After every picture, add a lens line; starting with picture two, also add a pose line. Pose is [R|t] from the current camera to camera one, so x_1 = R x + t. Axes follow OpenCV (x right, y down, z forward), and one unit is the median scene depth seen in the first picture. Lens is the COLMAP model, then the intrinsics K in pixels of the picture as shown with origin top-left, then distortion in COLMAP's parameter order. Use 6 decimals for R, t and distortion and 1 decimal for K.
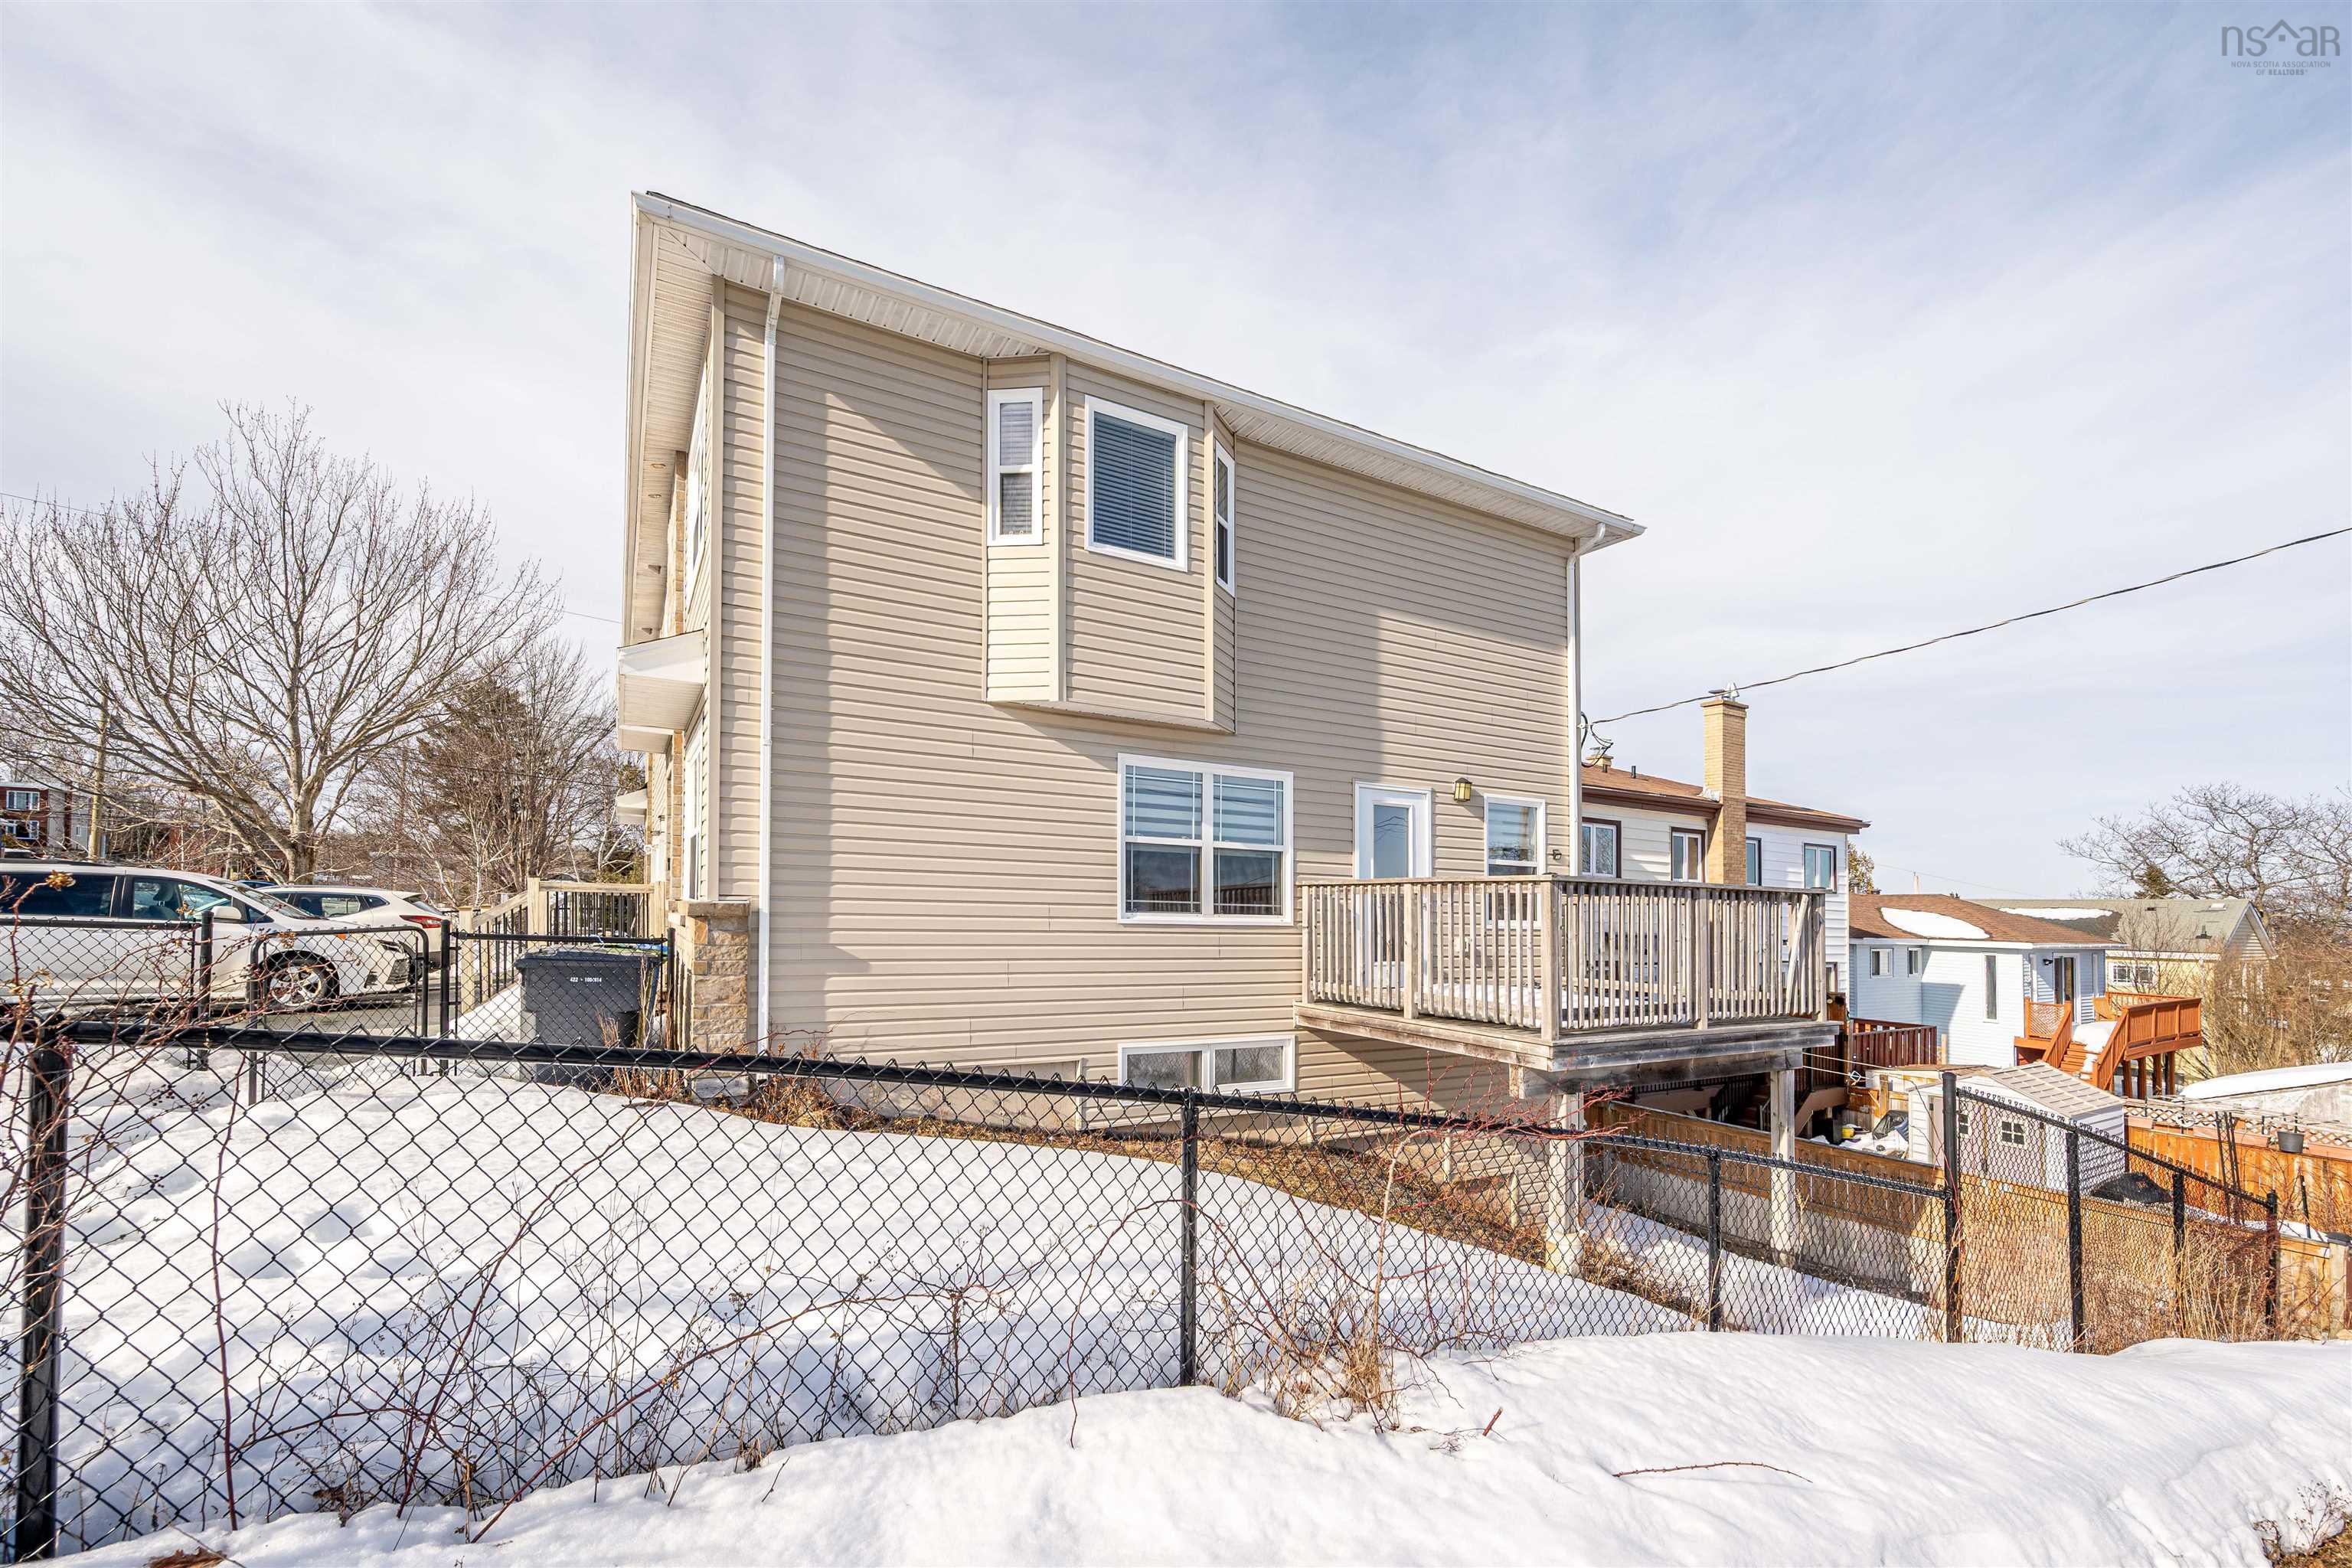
lens RADIAL K [[986.7, 0, 1216.0], [0, 986.7, 887.9], [0, 0, 1]] dist [-0.001076, -0.000017]
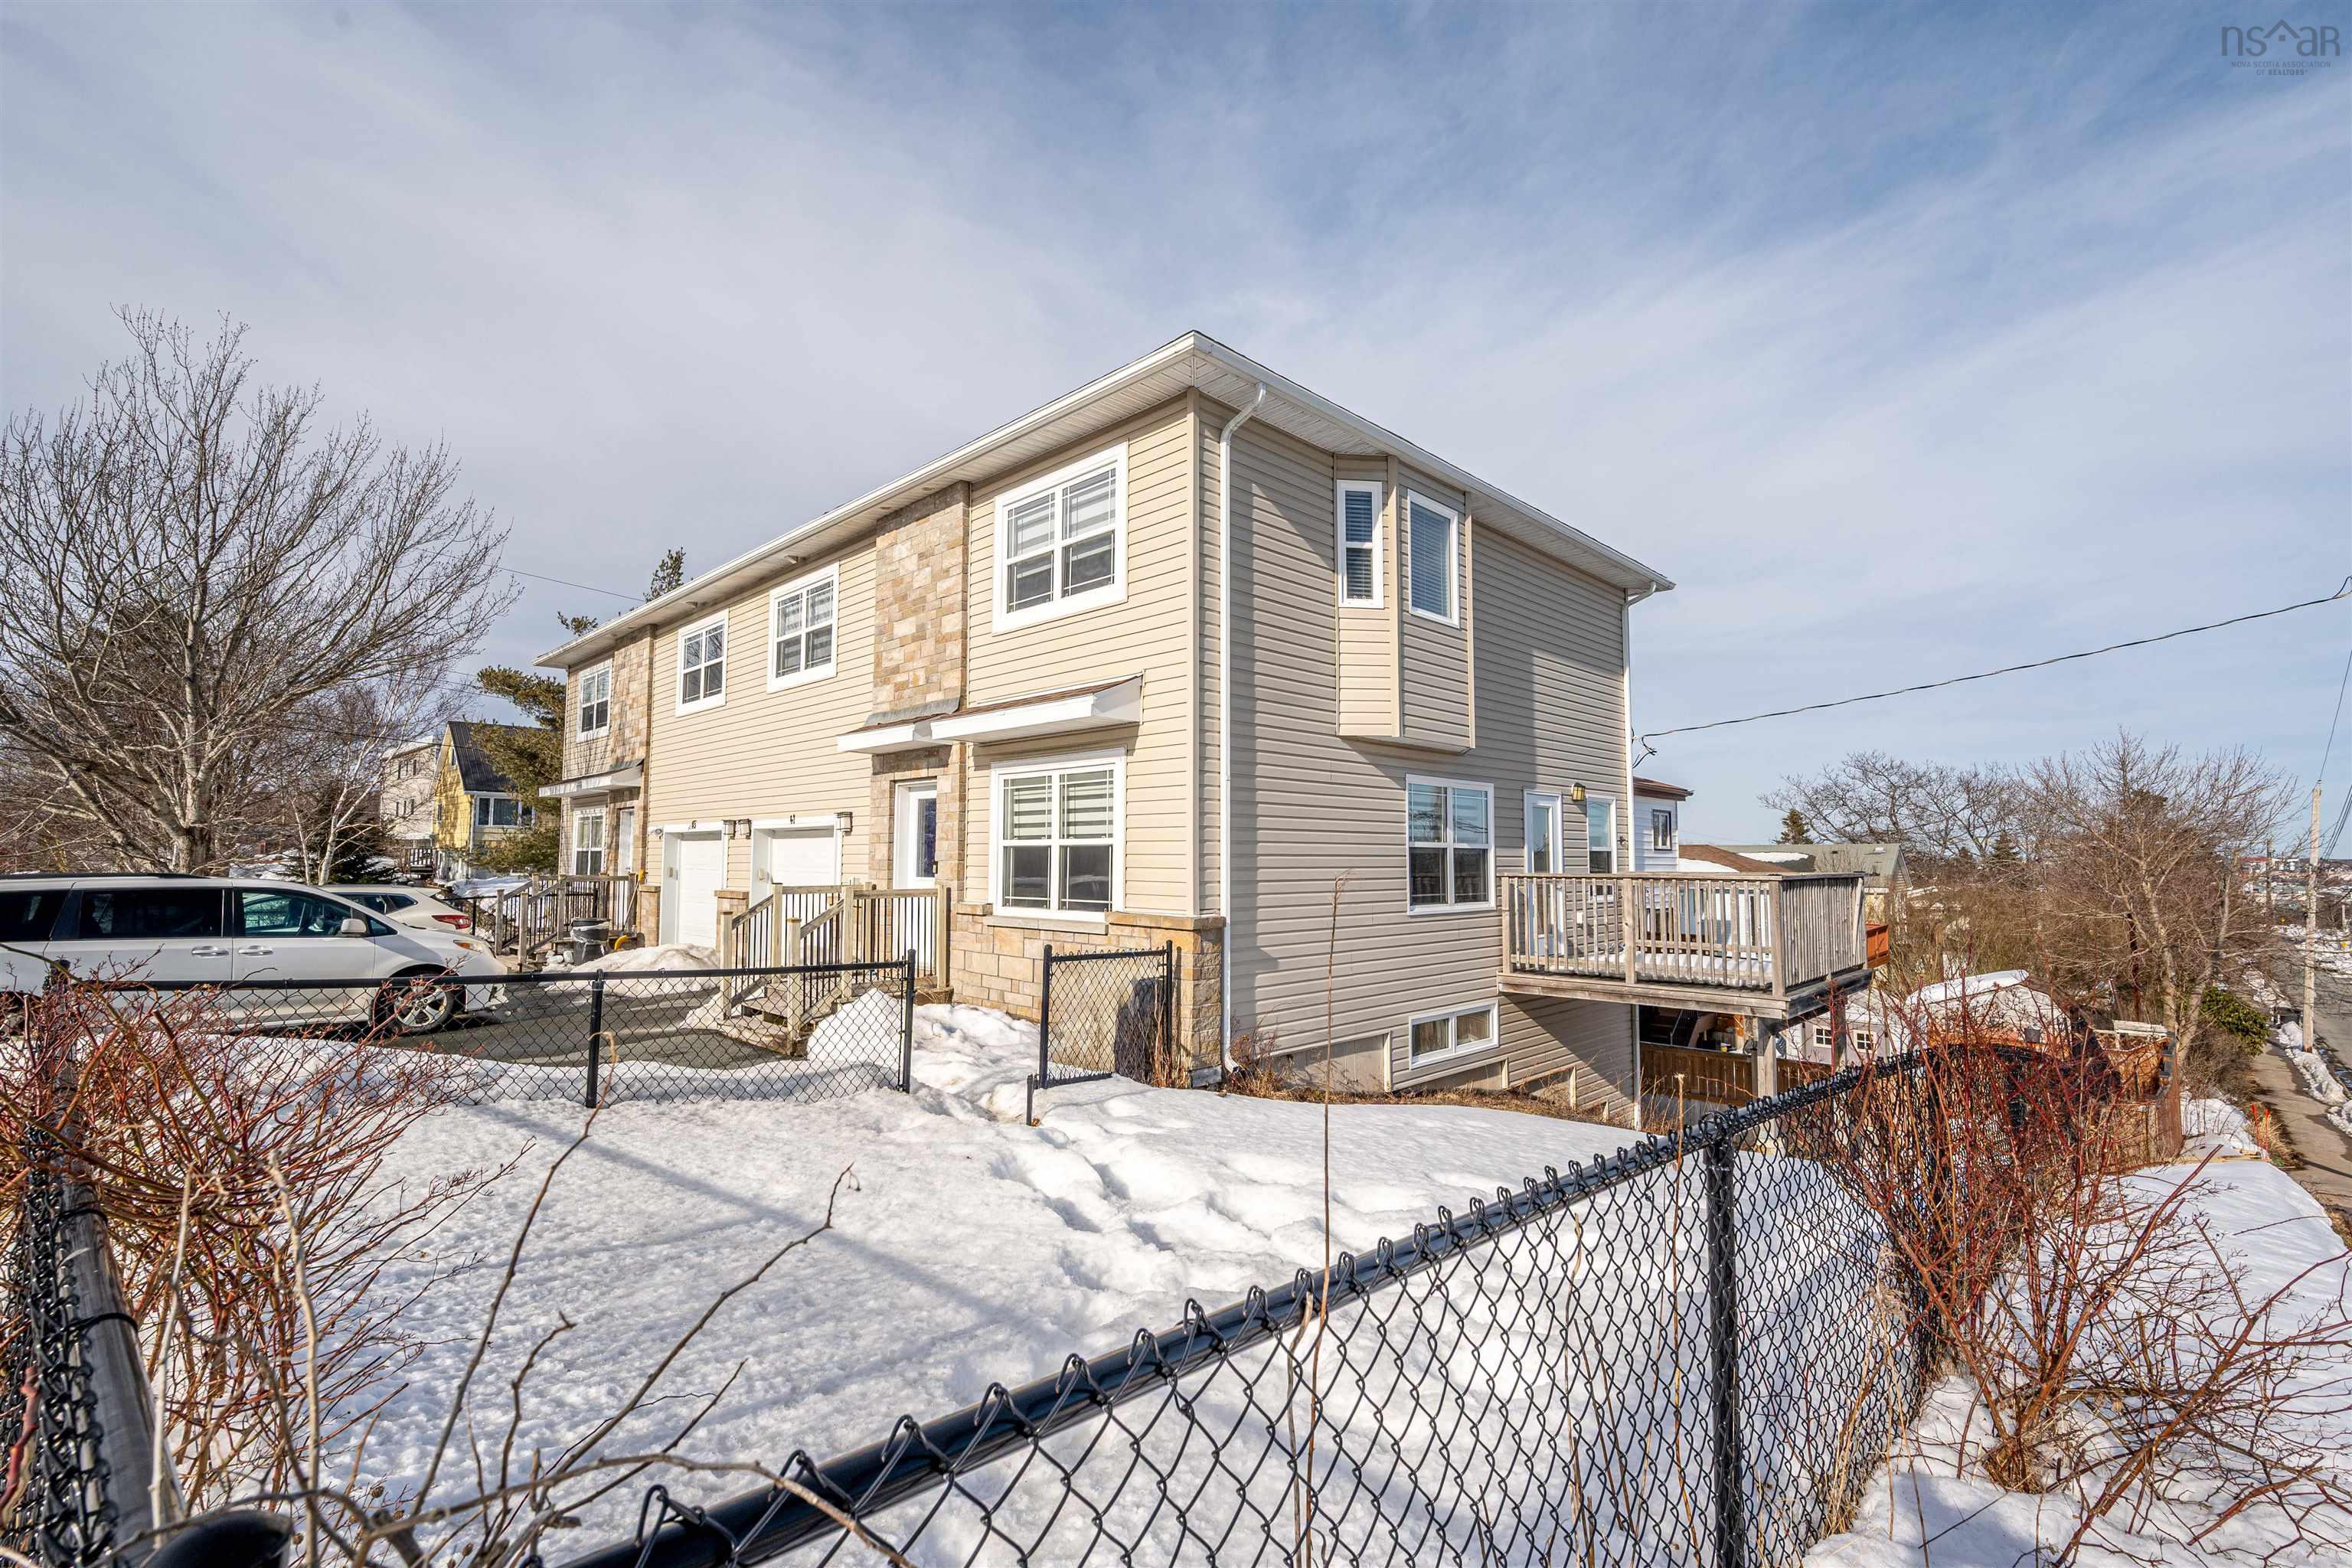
lens RADIAL K [[1016.1, 0, 1176.0], [0, 1016.1, 784.0], [0, 0, 1]] dist [0.012887, 0.000036]
pose [[0.965666, -0.000256, 0.259787, -0.699680], [0.011310, 0.999093, -0.041055, -0.076703], [-0.259541, 0.042583, 0.964793, -0.129742]]
